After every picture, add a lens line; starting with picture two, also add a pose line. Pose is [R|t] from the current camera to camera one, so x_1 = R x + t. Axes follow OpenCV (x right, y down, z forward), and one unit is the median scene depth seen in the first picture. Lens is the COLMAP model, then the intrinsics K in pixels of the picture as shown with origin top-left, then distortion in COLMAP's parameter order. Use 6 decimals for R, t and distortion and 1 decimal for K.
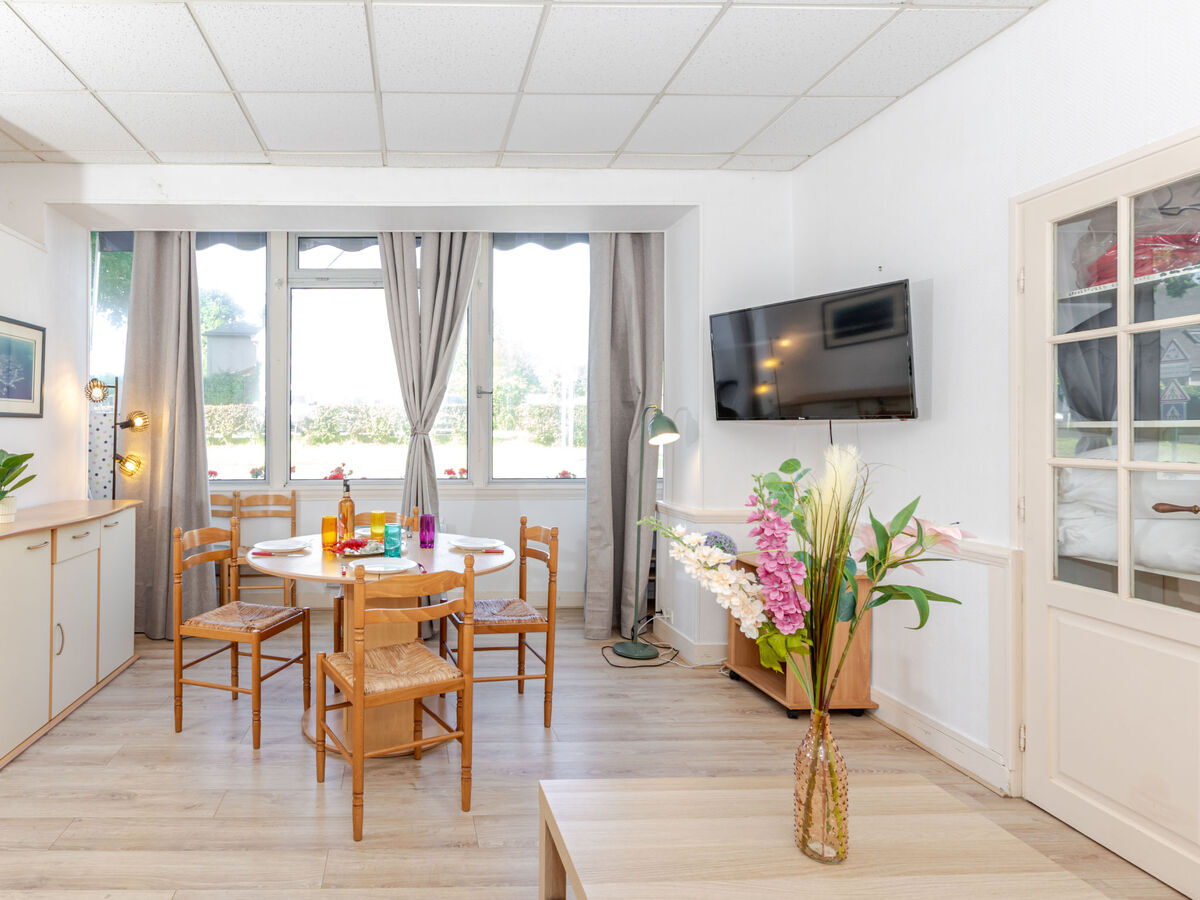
lens RADIAL K [[630.5, 0, 523.9], [0, 630.5, 427.4], [0, 0, 1]] dist [-0.000490, -0.000833]
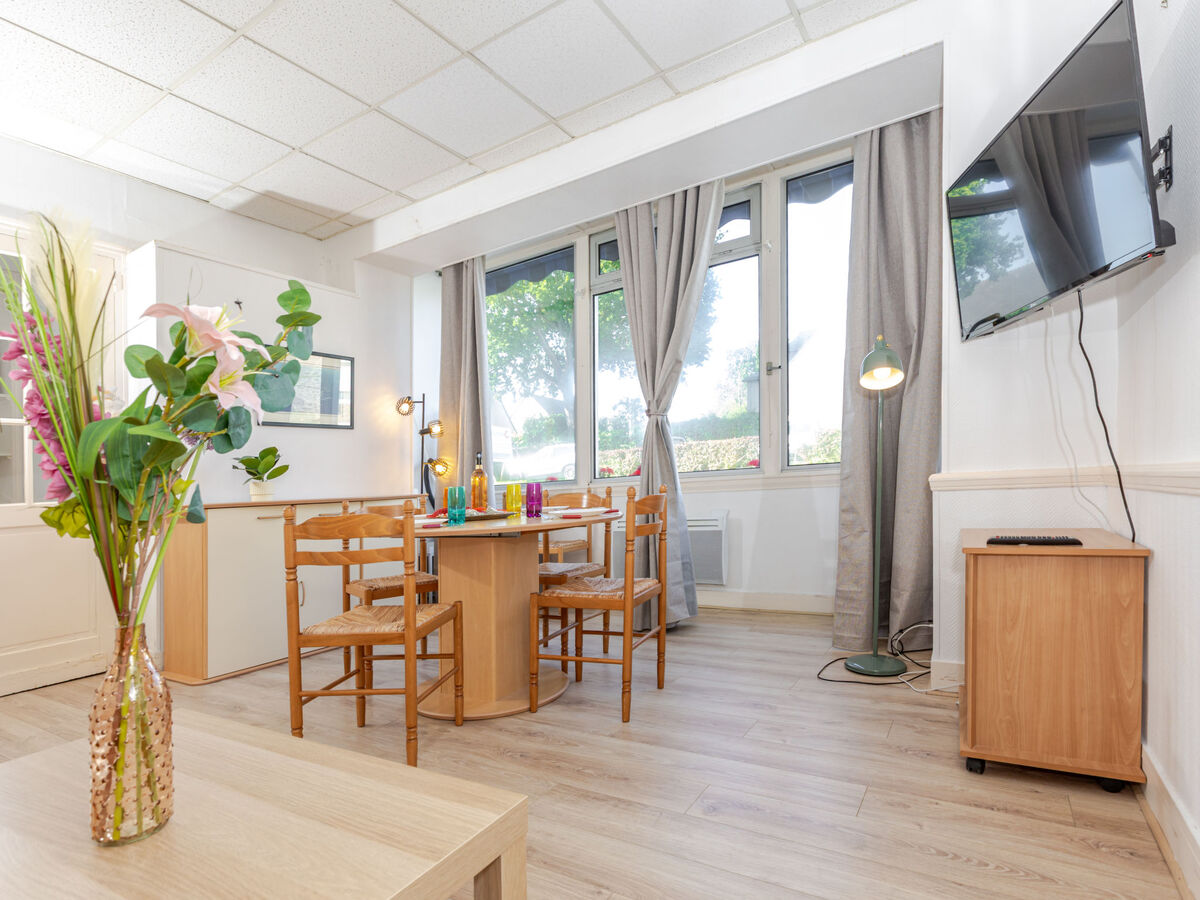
lens RADIAL K [[639.6, 0, 547.1], [0, 639.6, 454.8], [0, 0, 1]] dist [-0.039640, 0.000526]
pose [[0.837537, -0.063674, -0.542658, 0.231873], [0.077994, 0.996948, 0.003397, 0.059458], [0.540785, -0.045169, 0.839947, 0.142011]]
